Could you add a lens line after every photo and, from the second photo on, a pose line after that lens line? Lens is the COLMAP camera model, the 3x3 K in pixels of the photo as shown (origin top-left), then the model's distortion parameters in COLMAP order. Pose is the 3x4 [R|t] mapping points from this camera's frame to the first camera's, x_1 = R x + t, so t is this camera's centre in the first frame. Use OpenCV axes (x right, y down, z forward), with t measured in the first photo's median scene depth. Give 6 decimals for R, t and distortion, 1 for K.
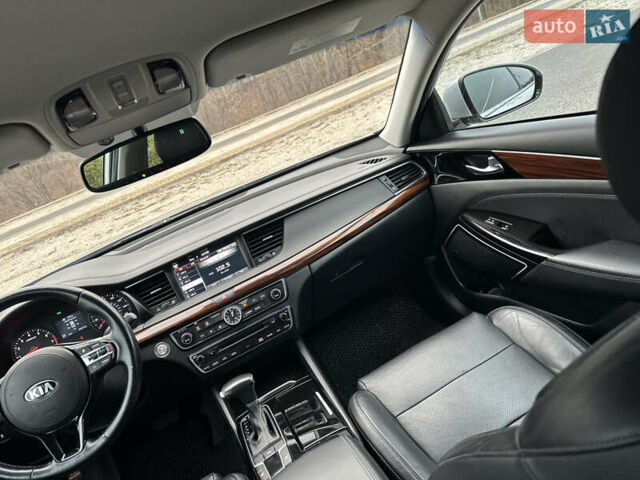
lens RADIAL K [[451.4, 0, 317.2], [0, 451.4, 244.5], [0, 0, 1]] dist [0.112610, -0.177795]
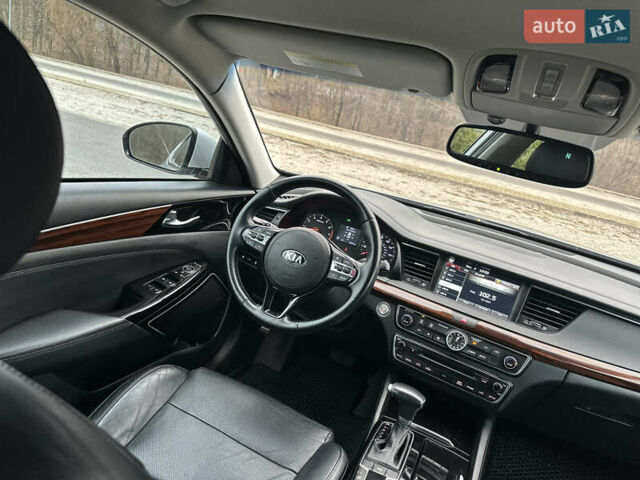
lens RADIAL K [[451.4, 0, 317.2], [0, 451.4, 244.5], [0, 0, 1]] dist [0.112610, -0.177795]
pose [[0.556415, 0.662556, -0.501421, -0.007210], [-0.660263, 0.718920, 0.217272, 0.001698], [0.504436, 0.210176, 0.837478, 0.040626]]
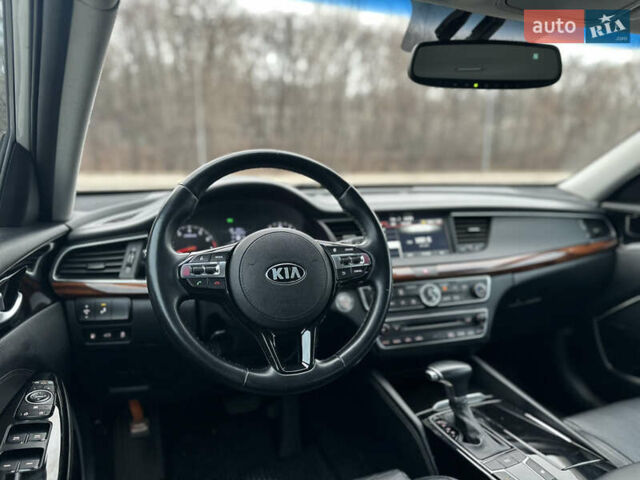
lens RADIAL K [[469.6, 0, 320.0], [0, 469.6, 240.0], [0, 0, 1]] dist [0.026033, 0.000411]
pose [[0.932269, 0.355181, 0.068706, -0.470361], [-0.335569, 0.919978, -0.202570, 0.307151], [-0.135157, 0.165794, 0.976855, 0.165295]]
